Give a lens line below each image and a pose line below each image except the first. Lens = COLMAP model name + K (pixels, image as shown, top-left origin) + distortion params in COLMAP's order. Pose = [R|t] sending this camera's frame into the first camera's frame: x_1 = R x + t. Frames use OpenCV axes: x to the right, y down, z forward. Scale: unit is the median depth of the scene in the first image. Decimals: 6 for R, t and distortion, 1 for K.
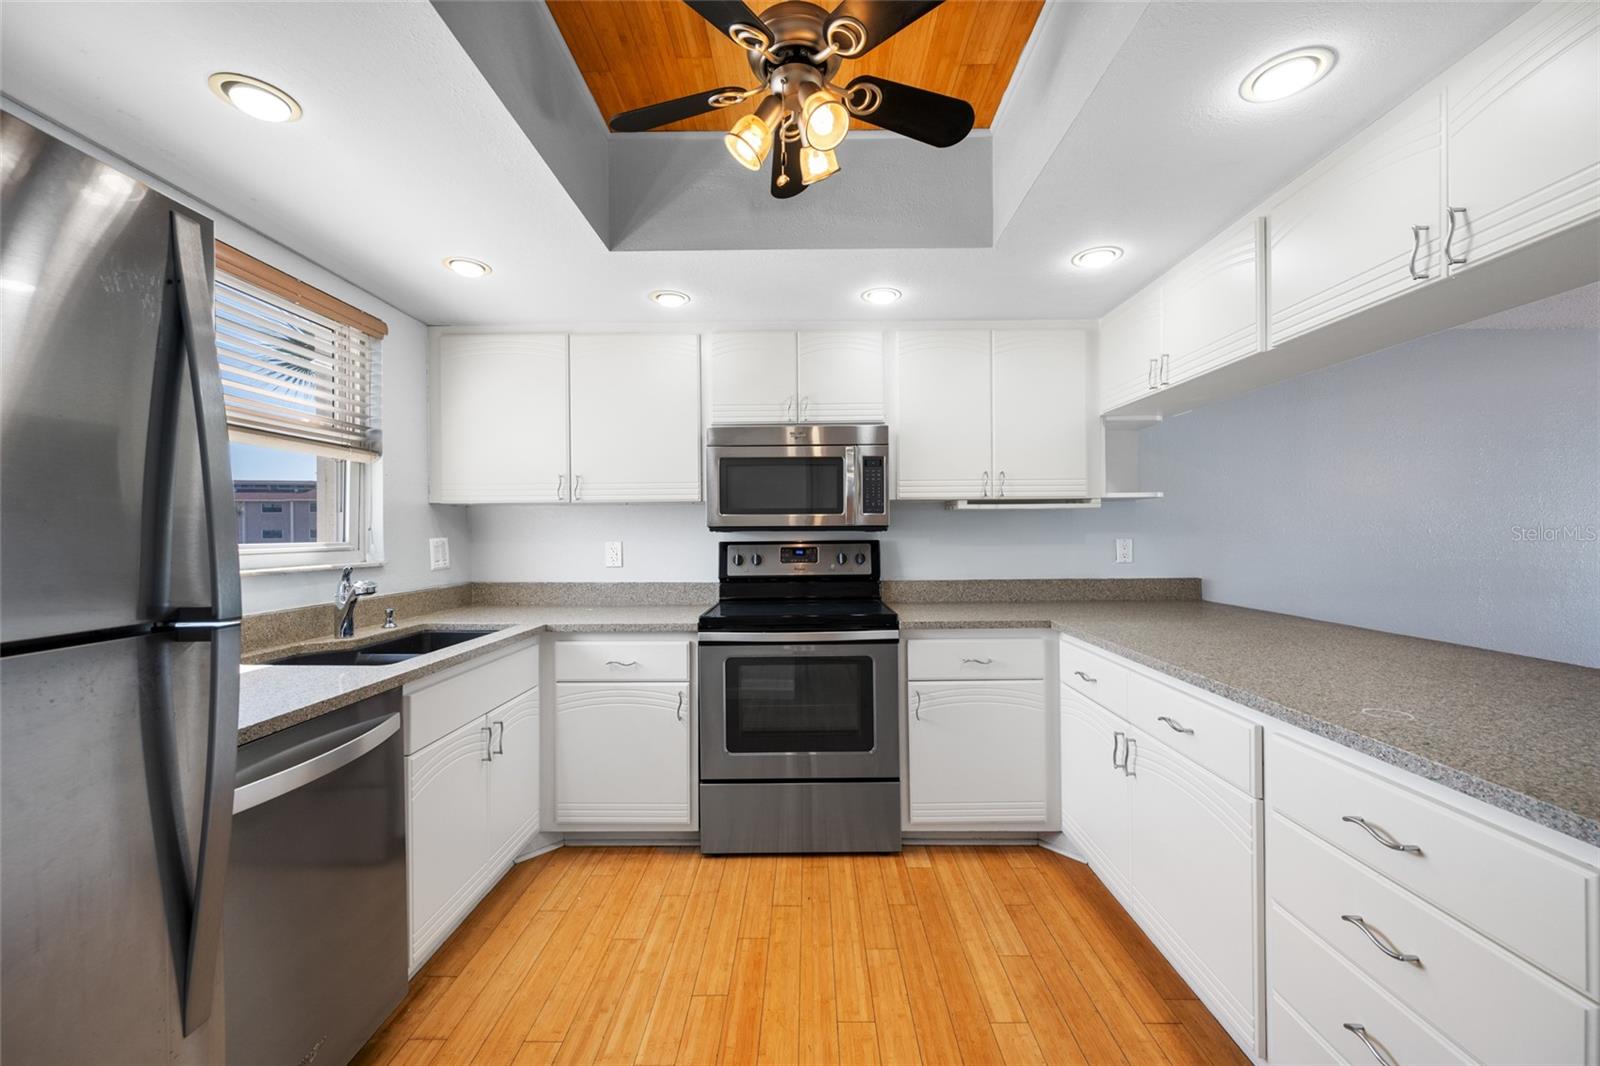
lens RADIAL K [[630.5, 0, 801.7], [0, 630.5, 532.9], [0, 0, 1]] dist [-0.000043, 0.000295]
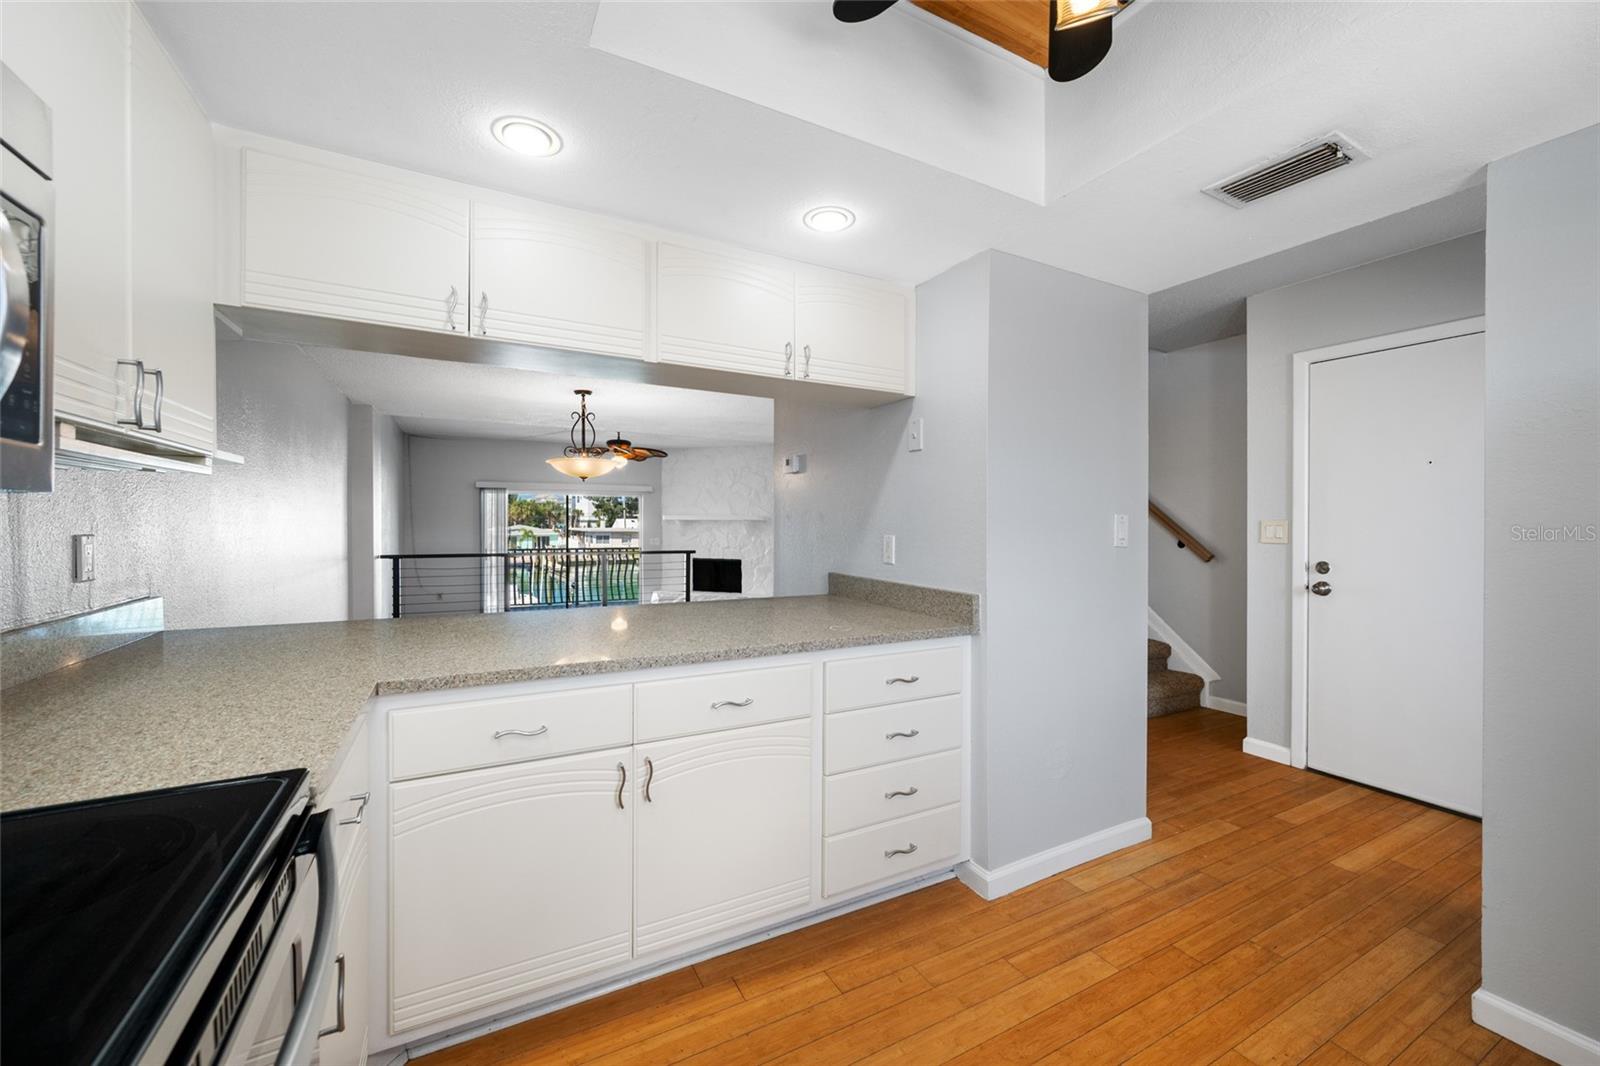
lens RADIAL K [[624.1, 0, 800.5], [0, 624.1, 524.2], [0, 0, 1]] dist [-0.001484, 0.000089]
pose [[-0.481637, 0.000609, 0.876371, -0.261070], [-0.003280, 0.999992, -0.002497, 0.000767], [-0.876365, -0.004077, -0.481631, 0.935577]]
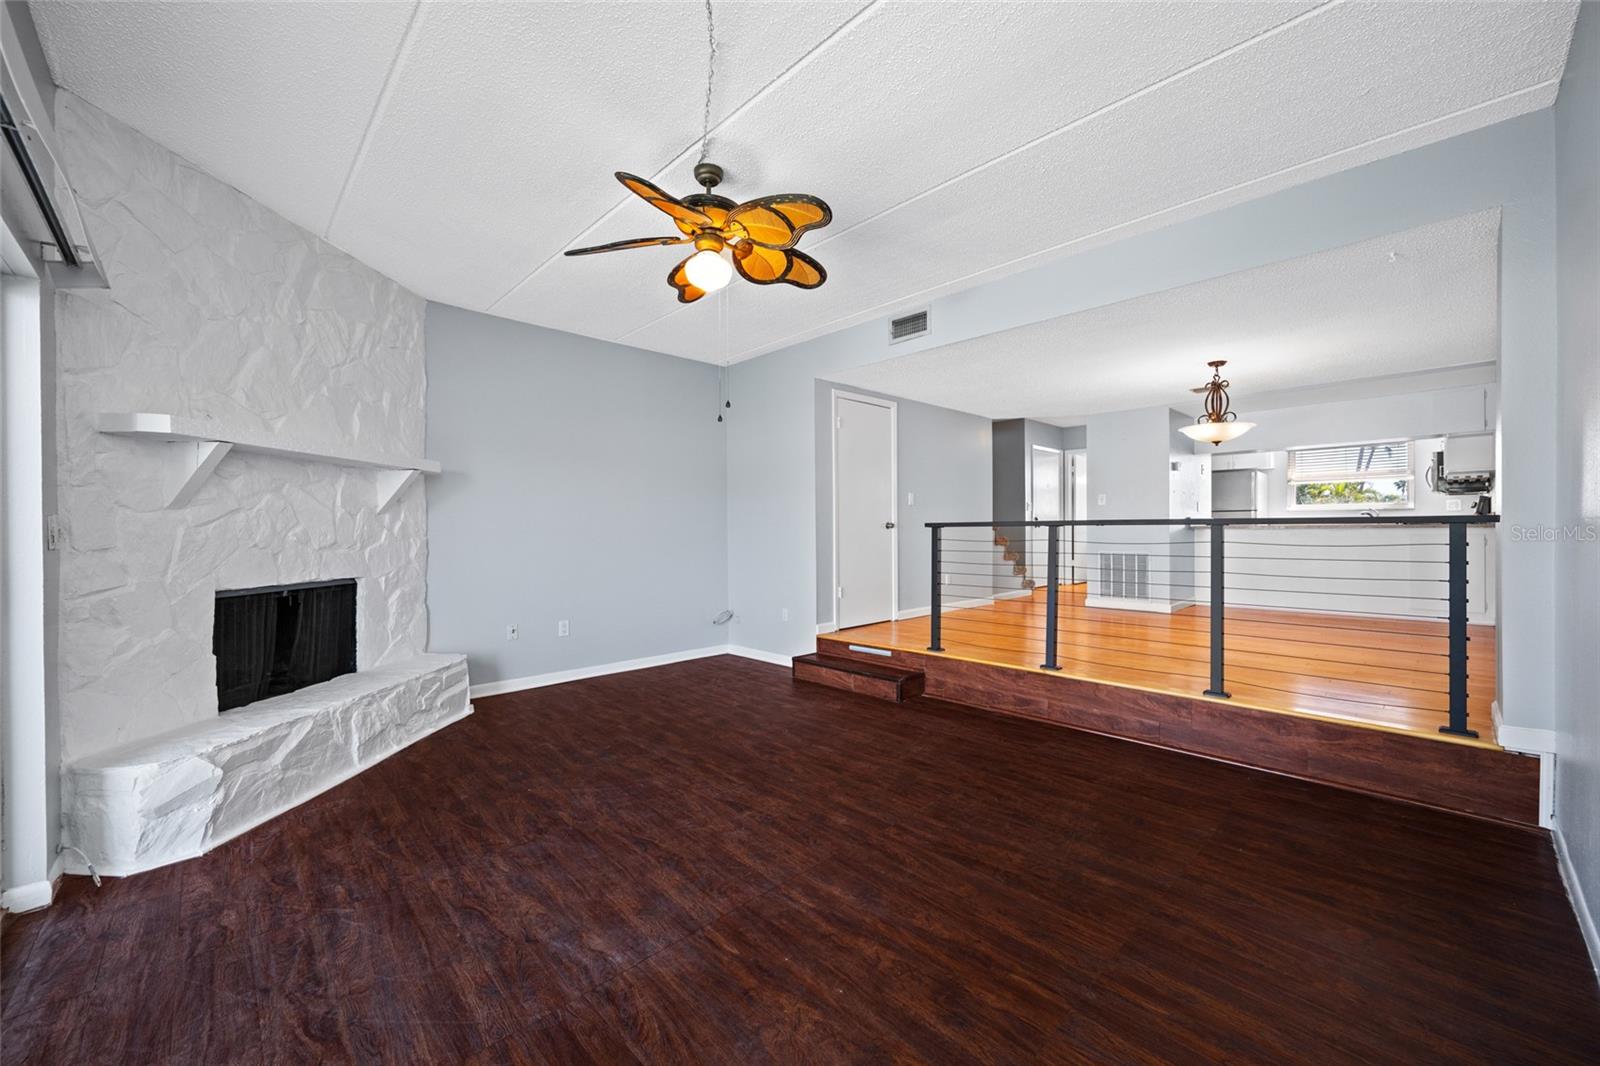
lens RADIAL K [[624.1, 0, 800.5], [0, 624.1, 524.2], [0, 0, 1]] dist [-0.001484, 0.000089]
pose [[-0.714407, 0.004250, -0.699717, 4.063883], [0.009384, 0.999950, -0.003508, 0.117285], [0.699667, -0.009073, -0.714411, 1.100992]]
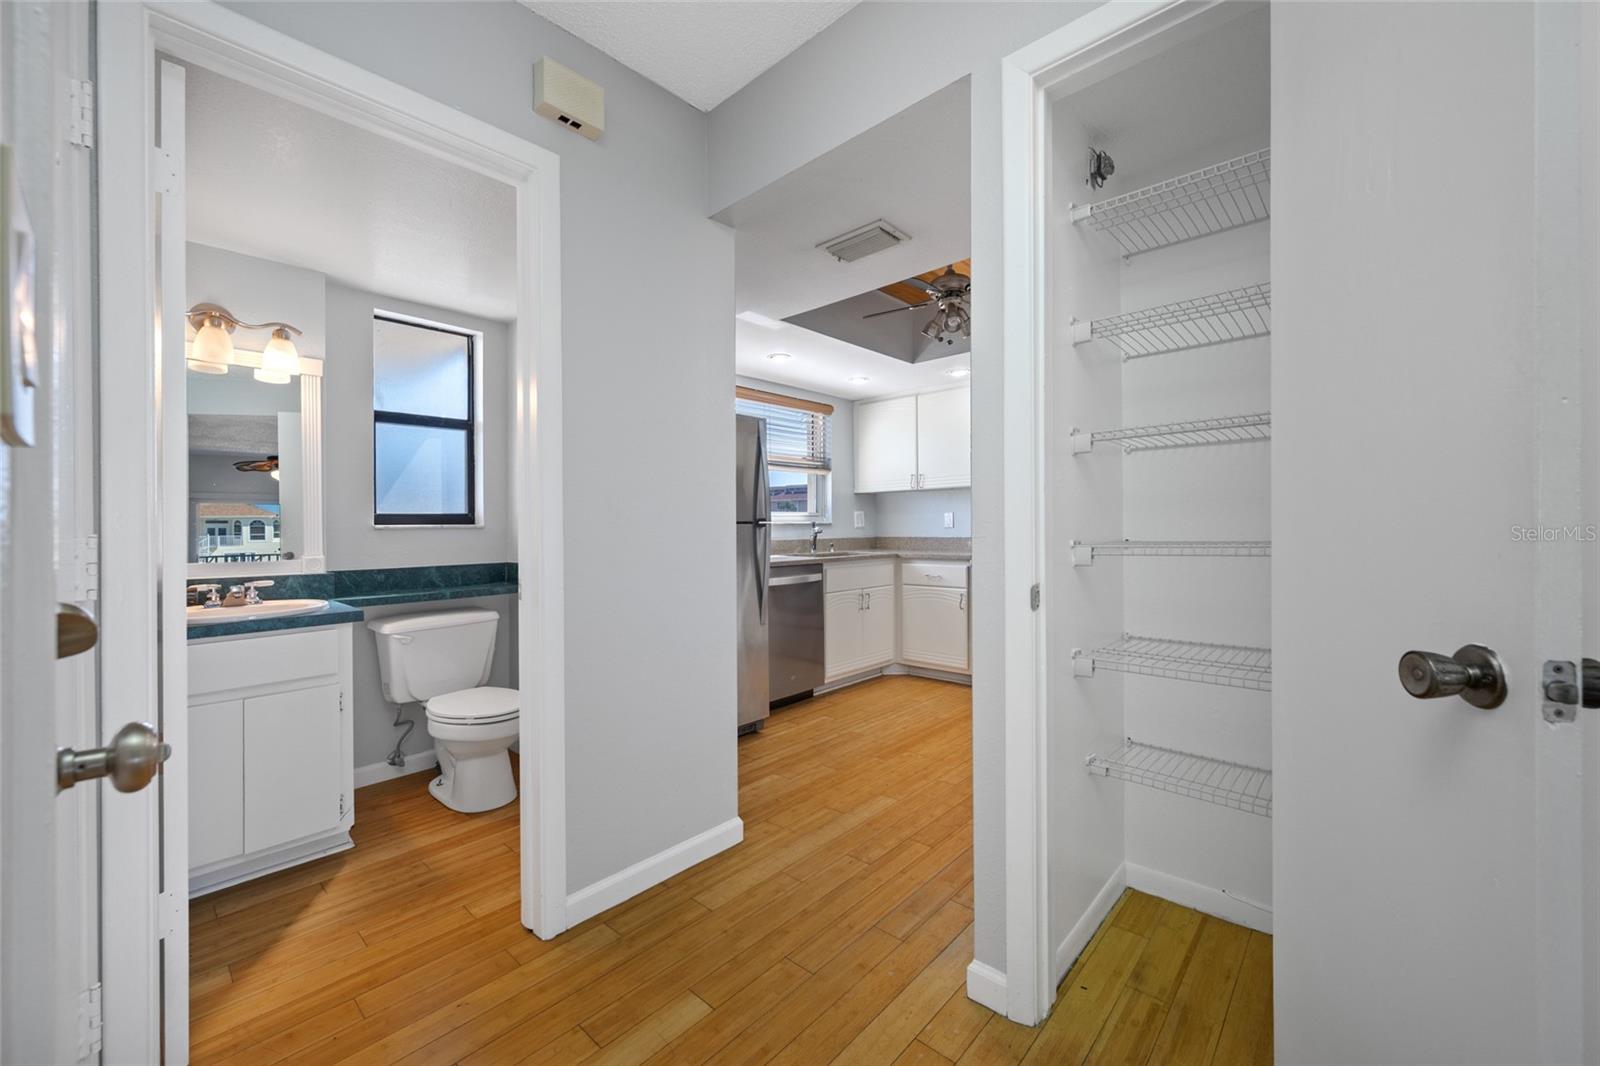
lens RADIAL K [[626.3, 0, 796.2], [0, 626.3, 527.1], [0, 0, 1]] dist [-0.000782, 0.000403]
pose [[0.743996, 0.000856, -0.668183, 0.642186], [0.001944, 0.999992, 0.003447, 0.056741], [0.668181, -0.003863, 0.743989, -0.625932]]
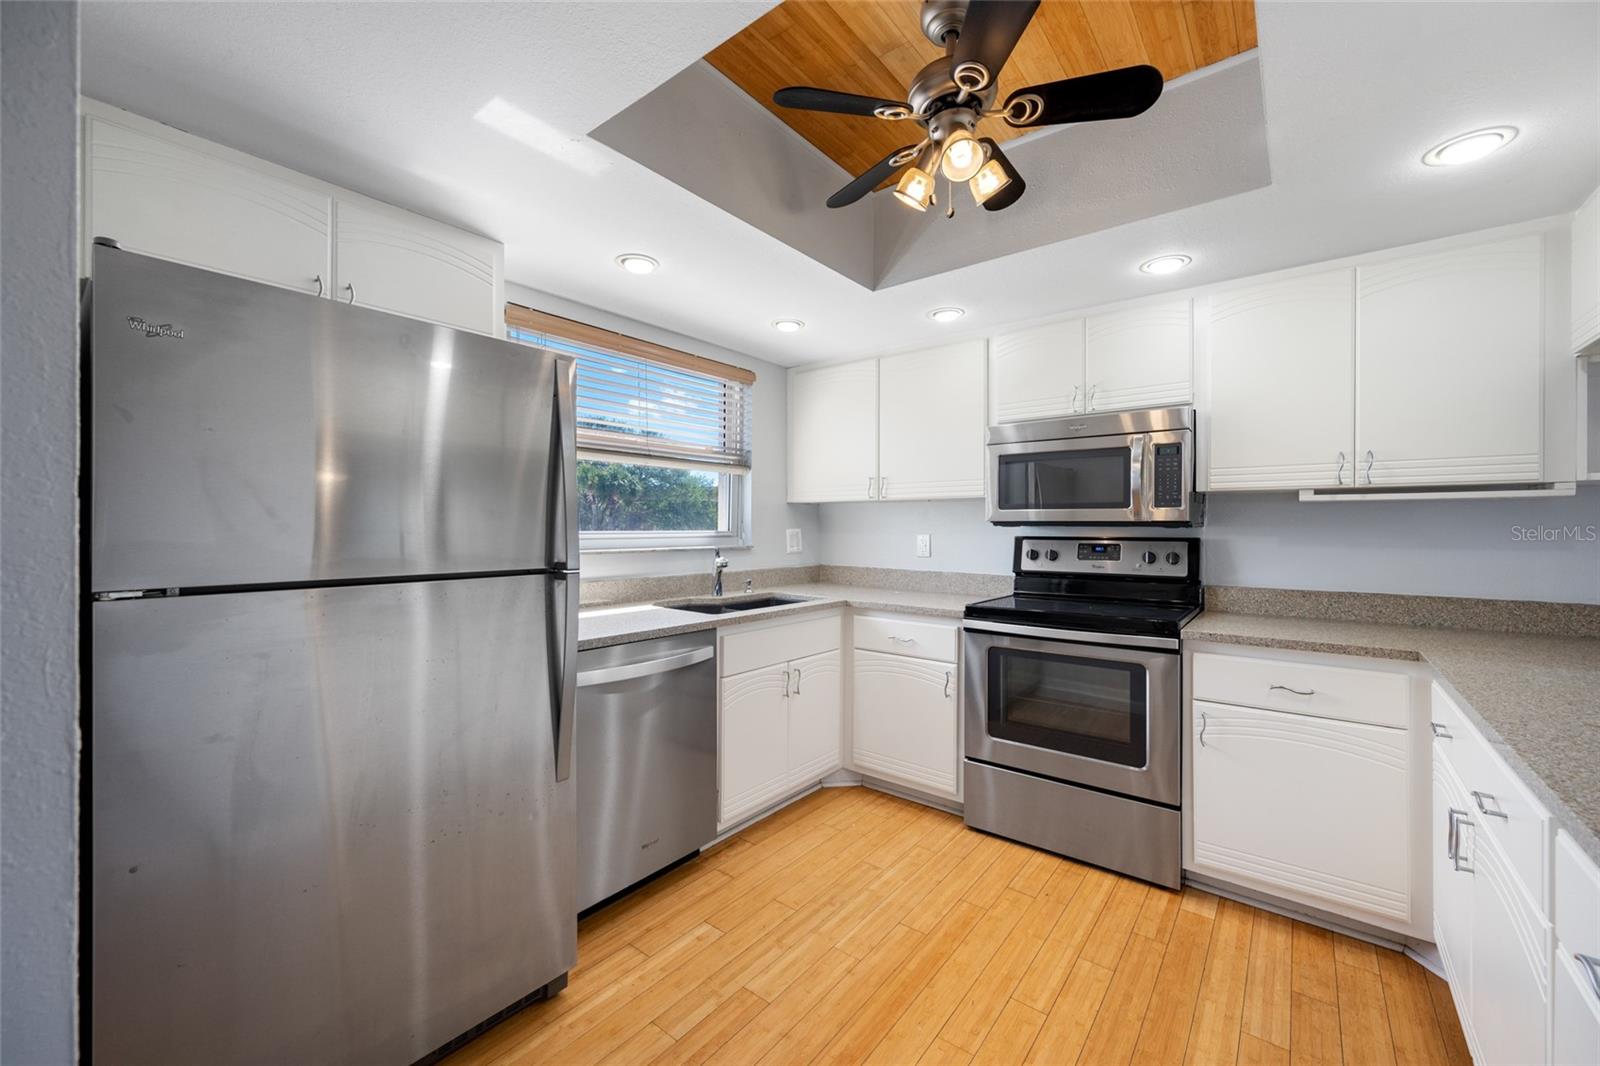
lens RADIAL K [[626.3, 0, 796.2], [0, 626.3, 527.1], [0, 0, 1]] dist [-0.000782, 0.000403]
pose [[0.786780, 0.010565, -0.617144, 0.272096], [-0.010413, 0.999938, 0.003842, -0.001239], [0.617146, 0.003404, 0.786841, -0.023377]]
